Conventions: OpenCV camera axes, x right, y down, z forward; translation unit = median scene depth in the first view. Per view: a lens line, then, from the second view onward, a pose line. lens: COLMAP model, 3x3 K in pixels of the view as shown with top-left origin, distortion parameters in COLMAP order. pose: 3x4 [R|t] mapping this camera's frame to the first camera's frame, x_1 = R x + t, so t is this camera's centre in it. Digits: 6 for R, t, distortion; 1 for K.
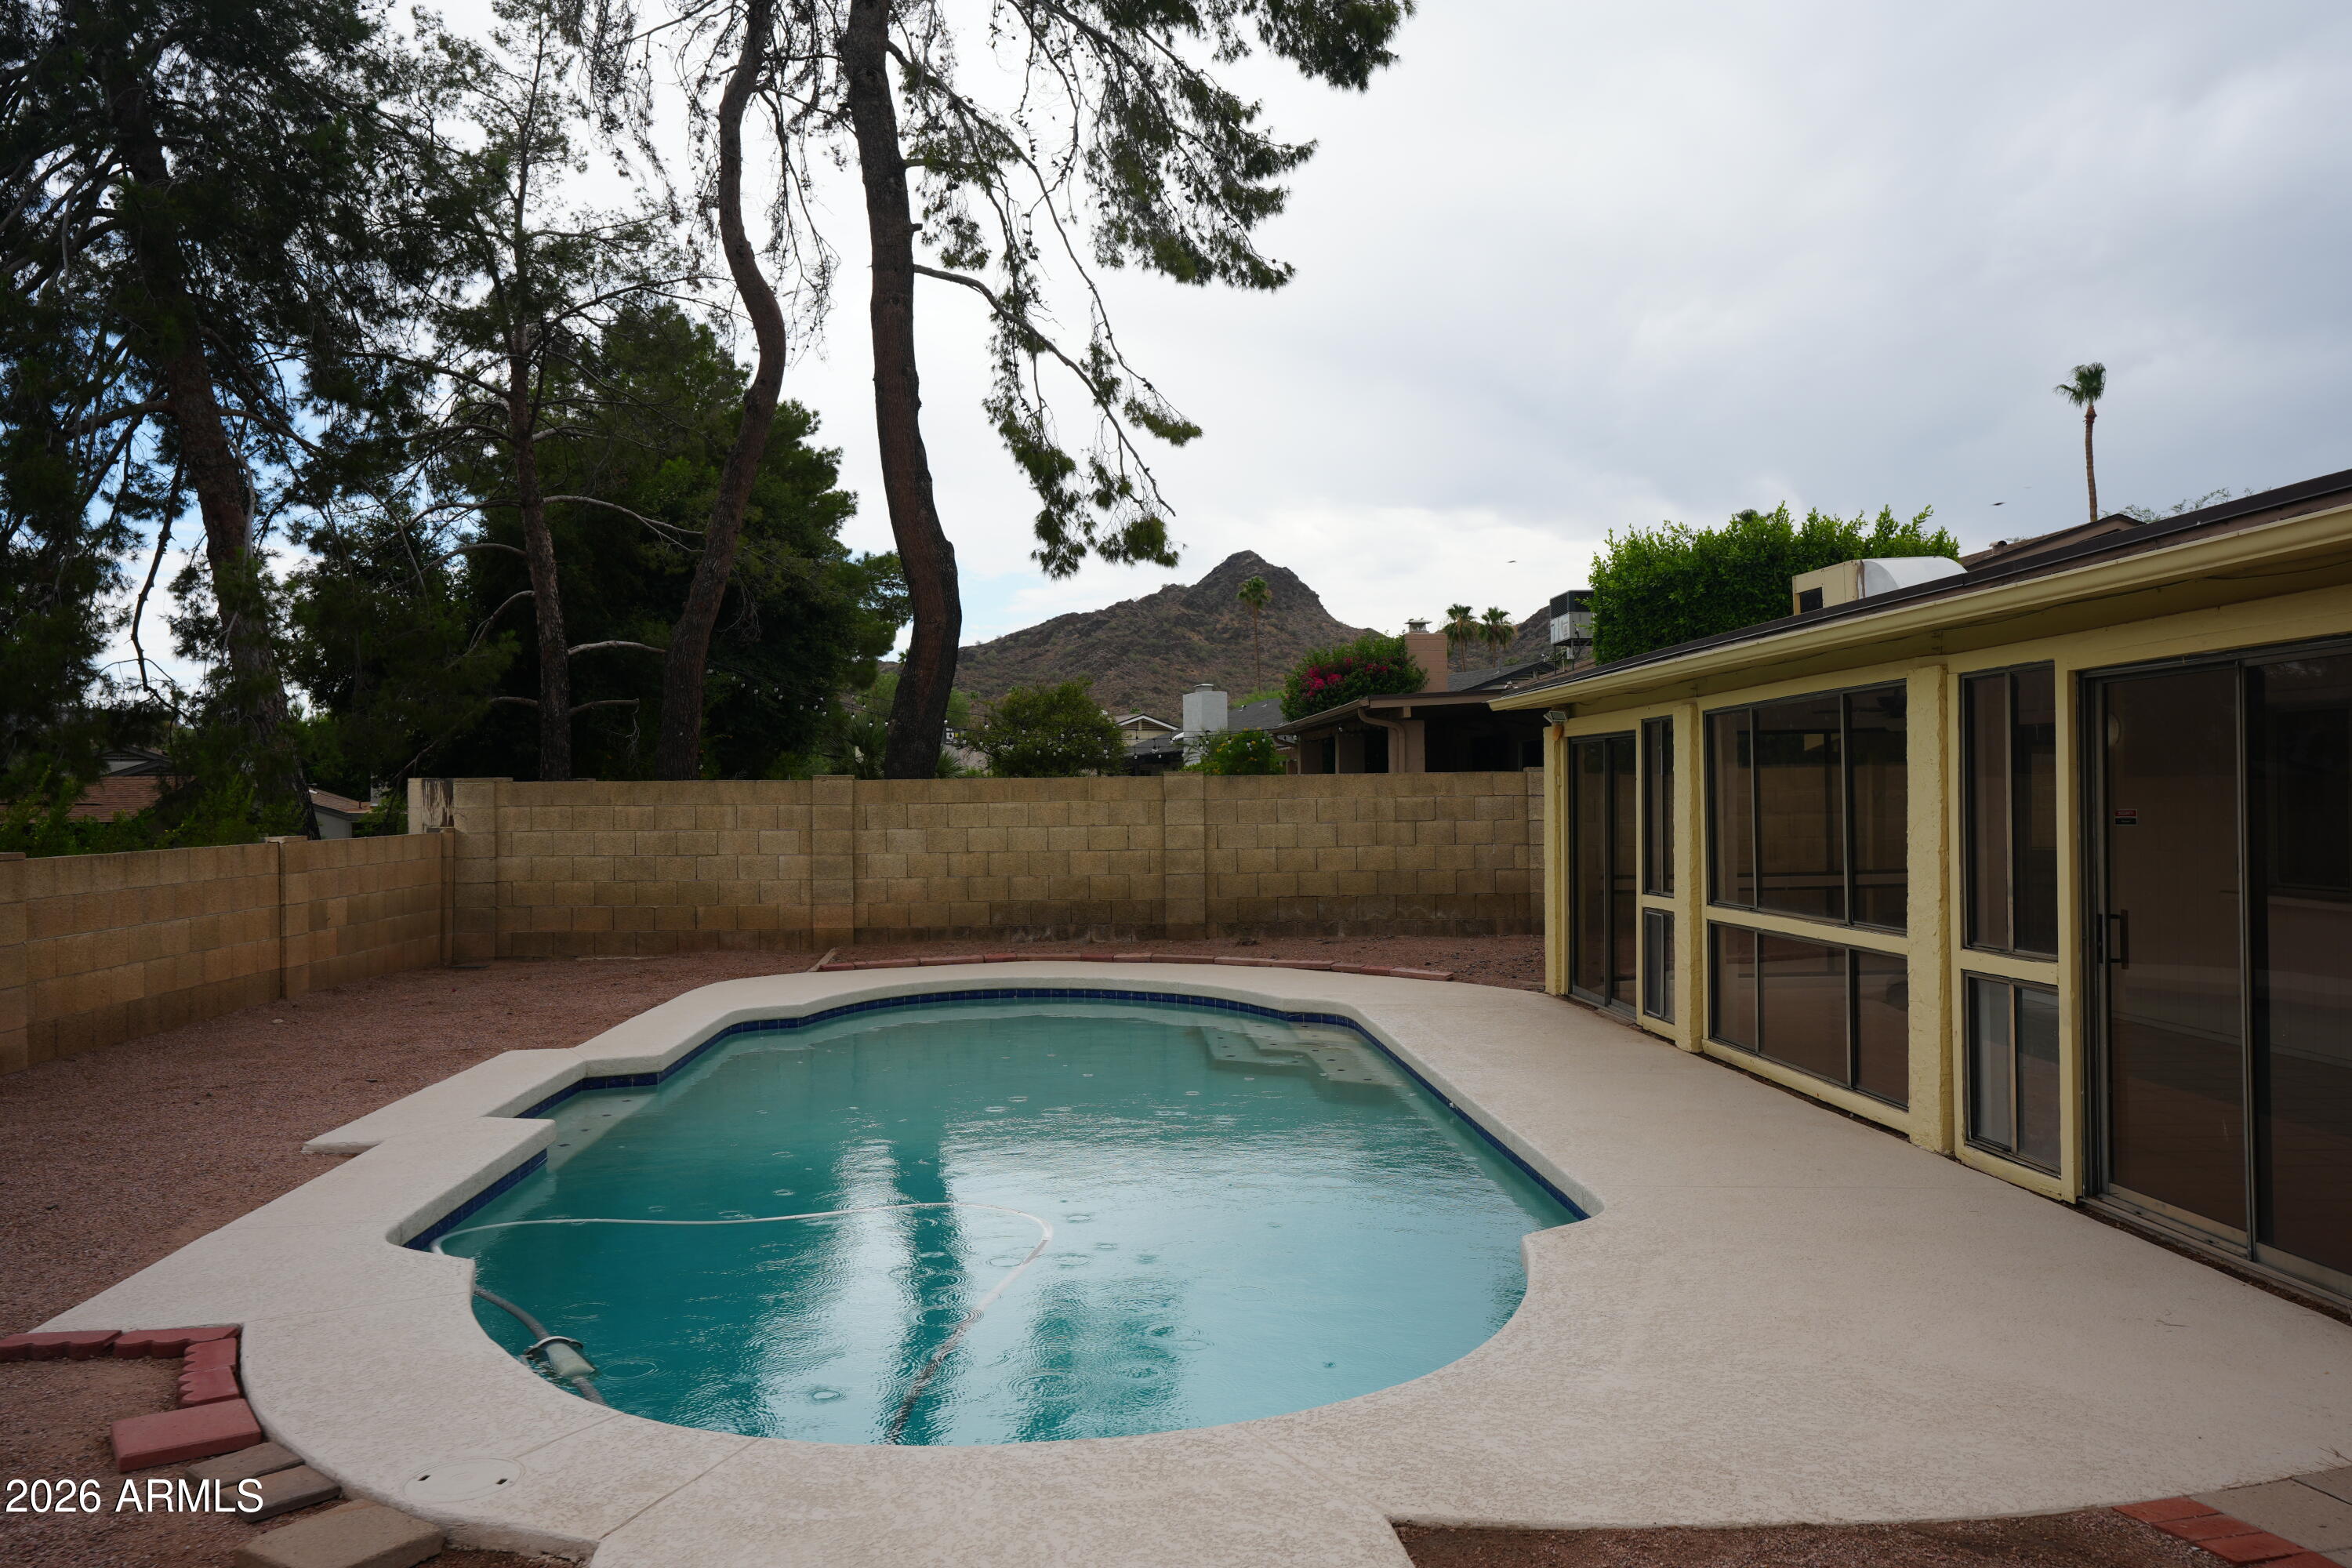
lens RADIAL K [[1749.1, 0, 1155.6], [0, 1749.1, 790.5], [0, 0, 1]] dist [0.014144, 0.010170]
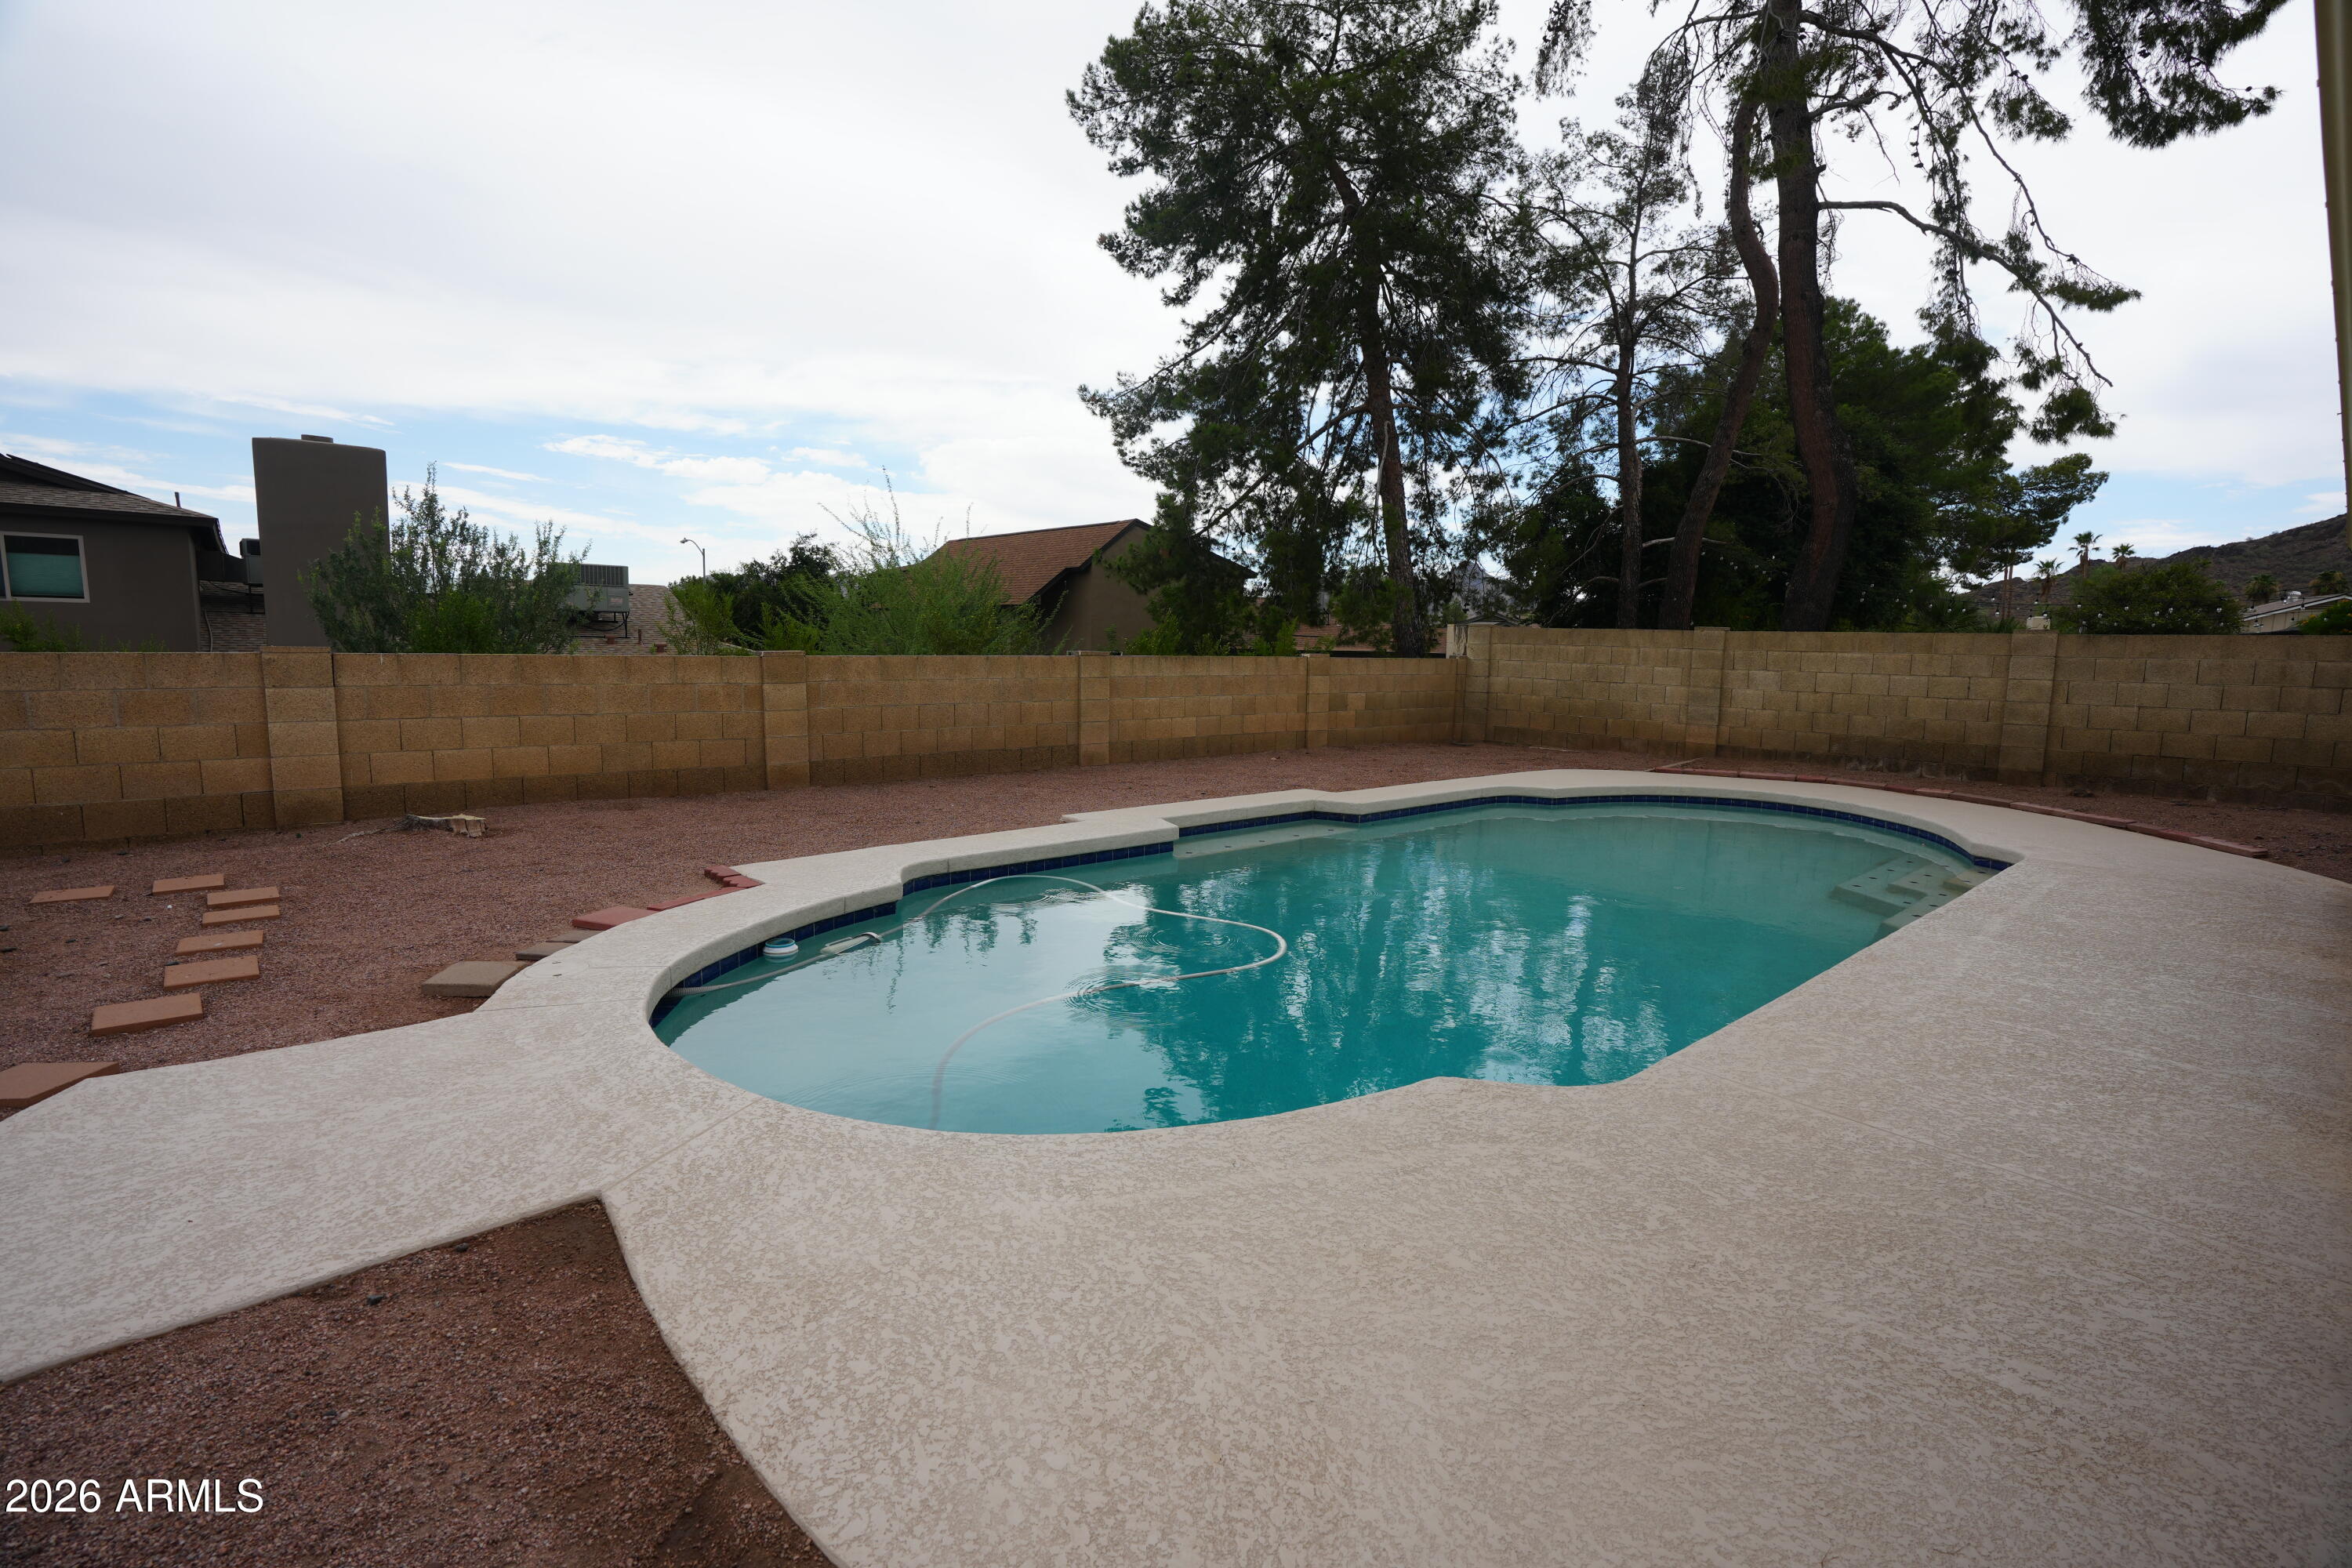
lens RADIAL K [[1077.0, 0, 1182.9], [0, 1077.0, 781.3], [0, 0, 1]] dist [-0.054529, 0.014959]
pose [[0.629460, 0.121777, -0.767431, 0.188502], [-0.024815, 0.990290, 0.136787, 0.006738], [0.776637, -0.067058, 0.626369, 0.185644]]
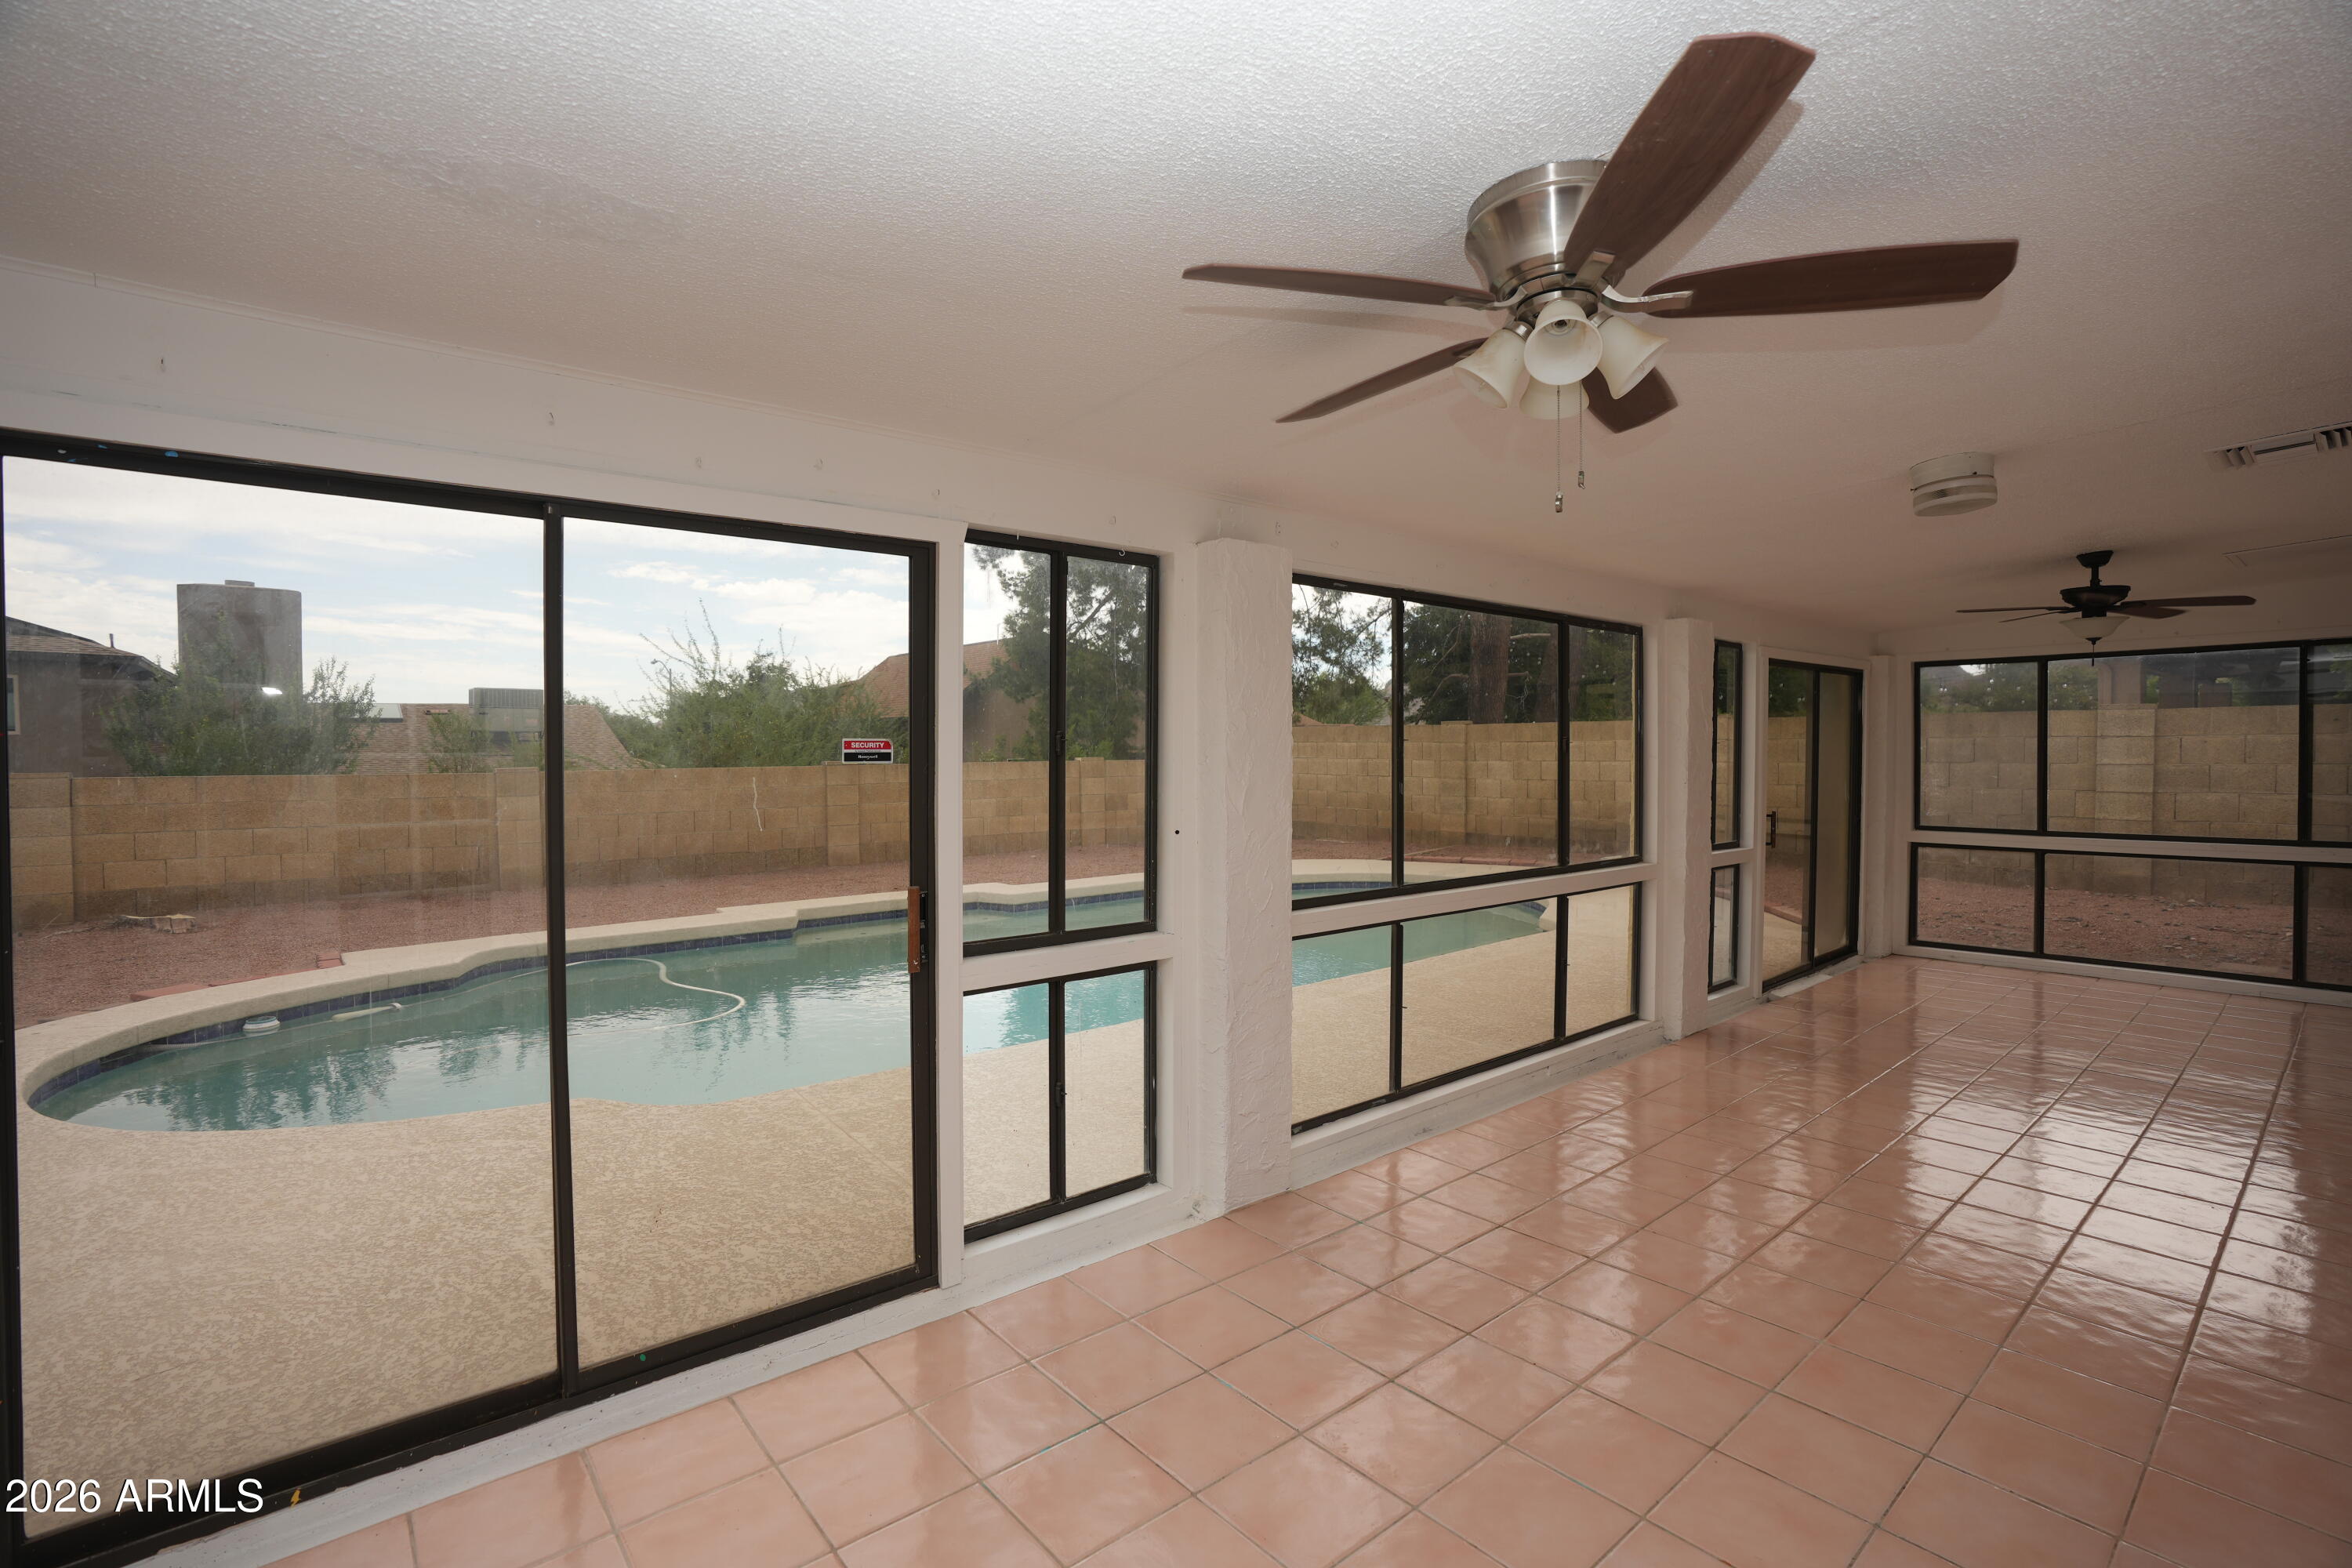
lens RADIAL K [[1077.0, 0, 1174.5], [0, 1077.0, 768.1], [0, 0, 1]] dist [-0.054529, 0.014959]
pose [[0.607584, 0.022654, -0.793932, 0.349878], [0.001125, 0.999568, 0.029382, 0.003349], [0.794254, -0.018746, 0.607296, 0.305979]]
